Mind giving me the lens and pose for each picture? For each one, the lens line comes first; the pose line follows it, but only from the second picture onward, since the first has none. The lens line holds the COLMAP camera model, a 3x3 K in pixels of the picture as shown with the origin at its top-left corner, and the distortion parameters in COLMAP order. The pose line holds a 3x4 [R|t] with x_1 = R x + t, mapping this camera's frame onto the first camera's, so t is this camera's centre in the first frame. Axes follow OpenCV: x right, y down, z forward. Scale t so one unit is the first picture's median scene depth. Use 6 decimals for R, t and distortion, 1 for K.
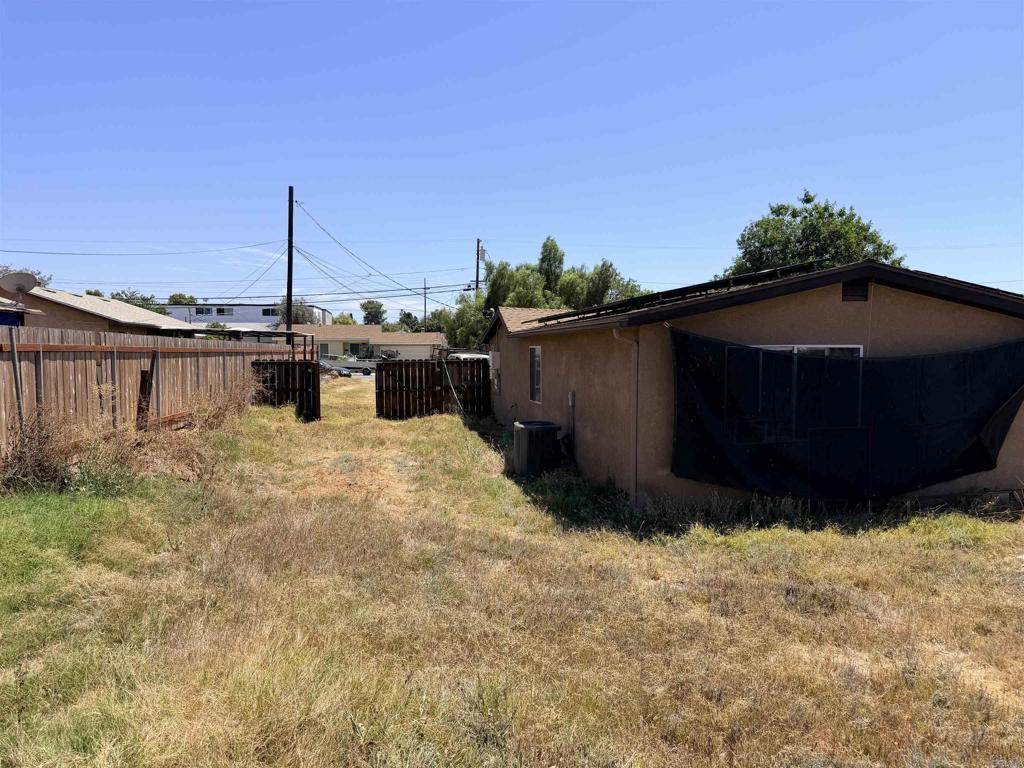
lens RADIAL K [[735.1, 0, 512.0], [0, 735.1, 384.0], [0, 0, 1]] dist [0.119691, -0.178747]
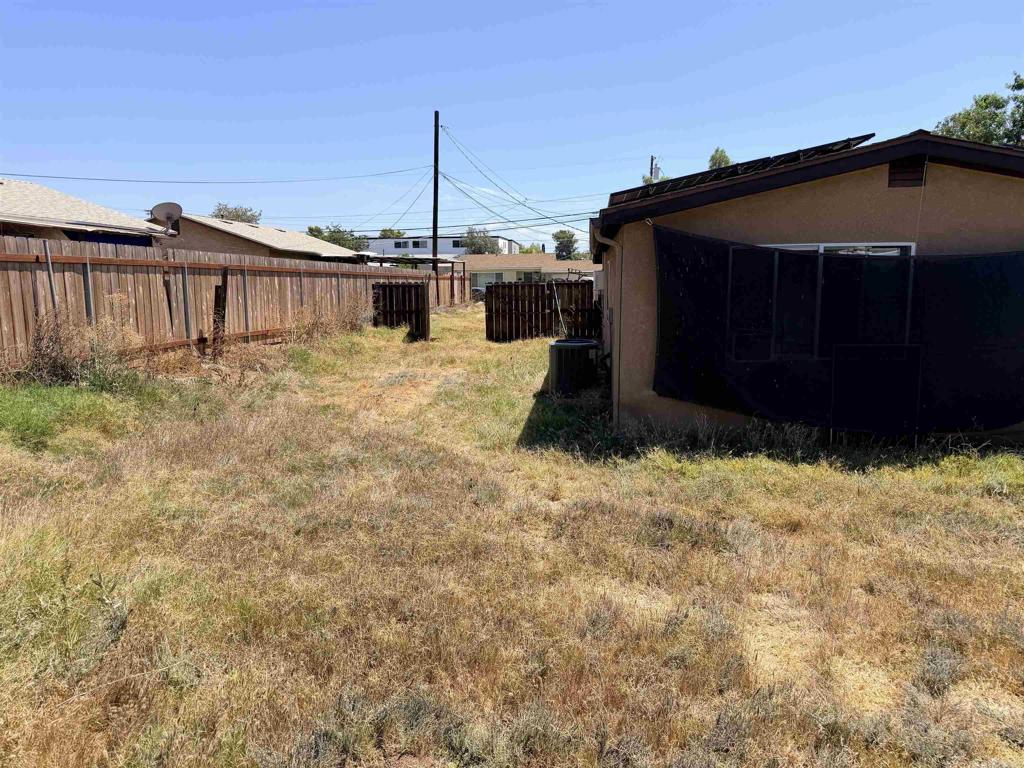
lens RADIAL K [[735.1, 0, 512.0], [0, 735.1, 384.0], [0, 0, 1]] dist [0.119691, -0.178747]
pose [[0.961812, 0.030704, -0.271982, 0.133058], [-0.005690, 0.995717, 0.092282, 0.013296], [0.273651, -0.087210, 0.957867, 0.048032]]
